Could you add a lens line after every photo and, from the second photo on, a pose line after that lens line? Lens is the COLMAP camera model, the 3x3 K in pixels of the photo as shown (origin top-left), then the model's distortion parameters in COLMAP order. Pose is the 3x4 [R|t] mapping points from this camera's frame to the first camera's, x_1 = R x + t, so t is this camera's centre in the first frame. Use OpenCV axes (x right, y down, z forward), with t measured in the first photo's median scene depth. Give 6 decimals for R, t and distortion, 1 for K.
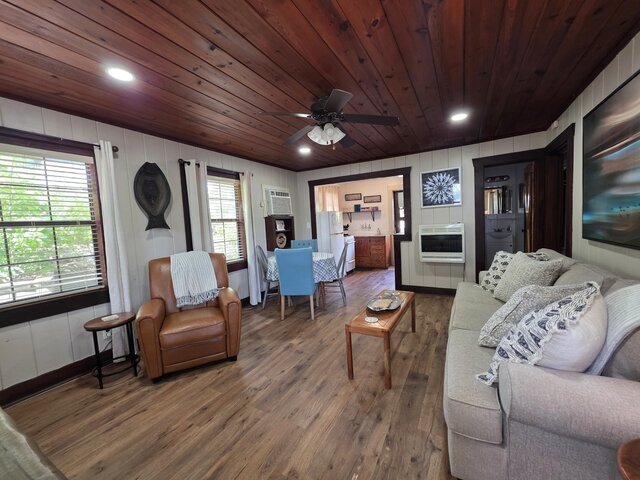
lens RADIAL K [[253.7, 0, 319.2], [0, 253.7, 239.4], [0, 0, 1]] dist [0.002890, -0.000725]
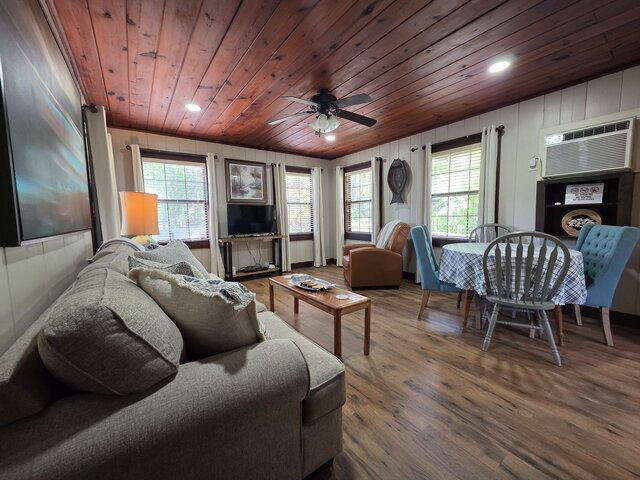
lens RADIAL K [[253.7, 0, 319.9], [0, 253.7, 238.7], [0, 0, 1]] dist [0.002890, -0.000725]
pose [[-0.409262, 0.137099, -0.902058, 1.119312], [-0.019765, 0.987083, 0.158989, -0.073509], [0.912203, 0.082897, -0.401266, 1.435047]]
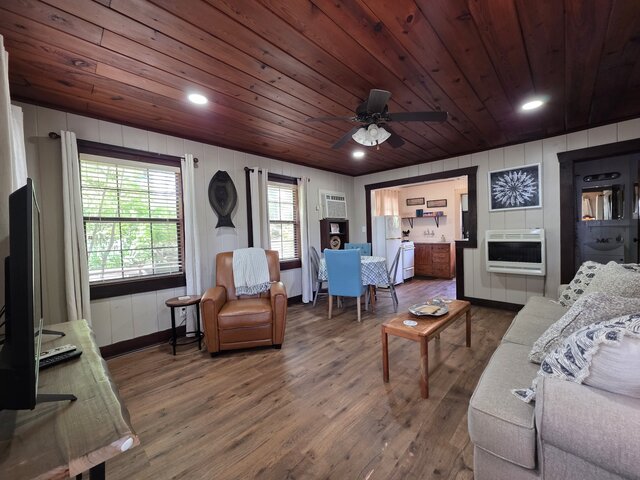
lens RADIAL K [[253.7, 0, 319.4], [0, 253.7, 239.6], [0, 0, 1]] dist [0.002890, -0.000725]
pose [[0.967035, 0.029476, -0.252931, 0.093655], [-0.036564, 0.999058, -0.023366, 0.032524], [0.252004, 0.031844, 0.967202, -0.018587]]
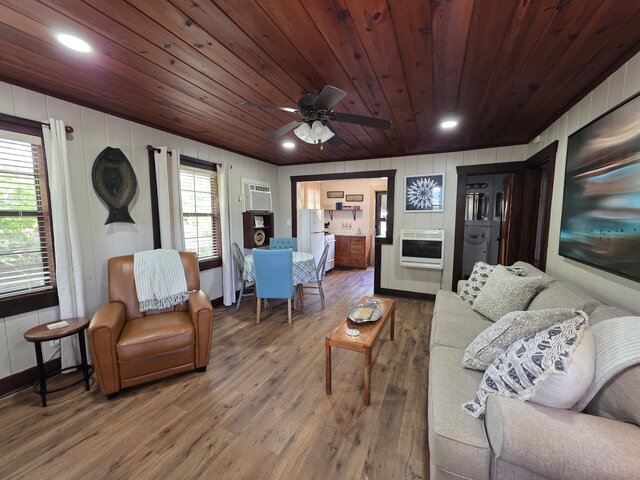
lens RADIAL K [[253.7, 0, 319.2], [0, 253.7, 239.7], [0, 0, 1]] dist [0.002890, -0.000725]
pose [[0.995394, 0.043966, 0.085192, -0.014738], [-0.046333, 0.998587, 0.026013, -0.045106], [-0.083928, -0.029841, 0.996025, 0.058921]]
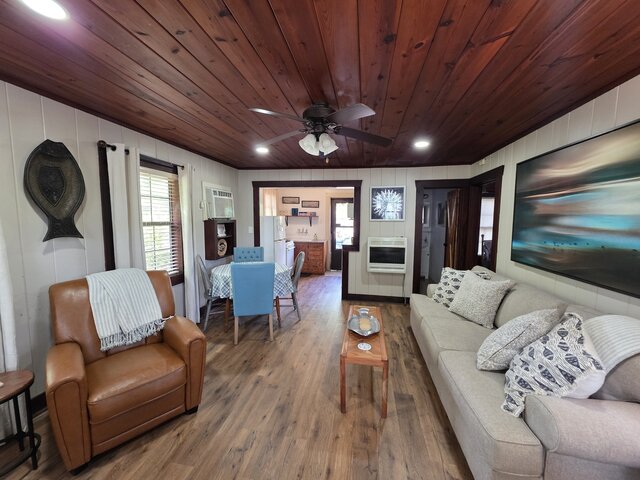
lens RADIAL K [[253.7, 0, 319.1], [0, 253.7, 239.4], [0, 0, 1]] dist [0.002890, -0.000725]
pose [[0.942221, 0.030175, 0.333629, -0.252667], [-0.033925, 0.999410, 0.005417, -0.078152], [-0.333269, -0.016423, 0.942689, 0.137435]]
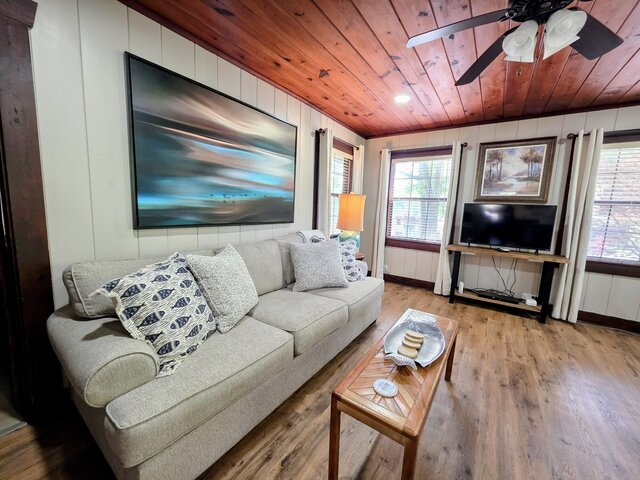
lens RADIAL K [[253.7, 0, 319.1], [0, 253.7, 239.5], [0, 0, 1]] dist [0.002890, -0.000725]
pose [[-0.995849, -0.001153, 0.091010, 0.431915], [0.016347, 0.981395, 0.191304, -0.101709], [-0.089538, 0.191998, -0.977302, 1.588330]]
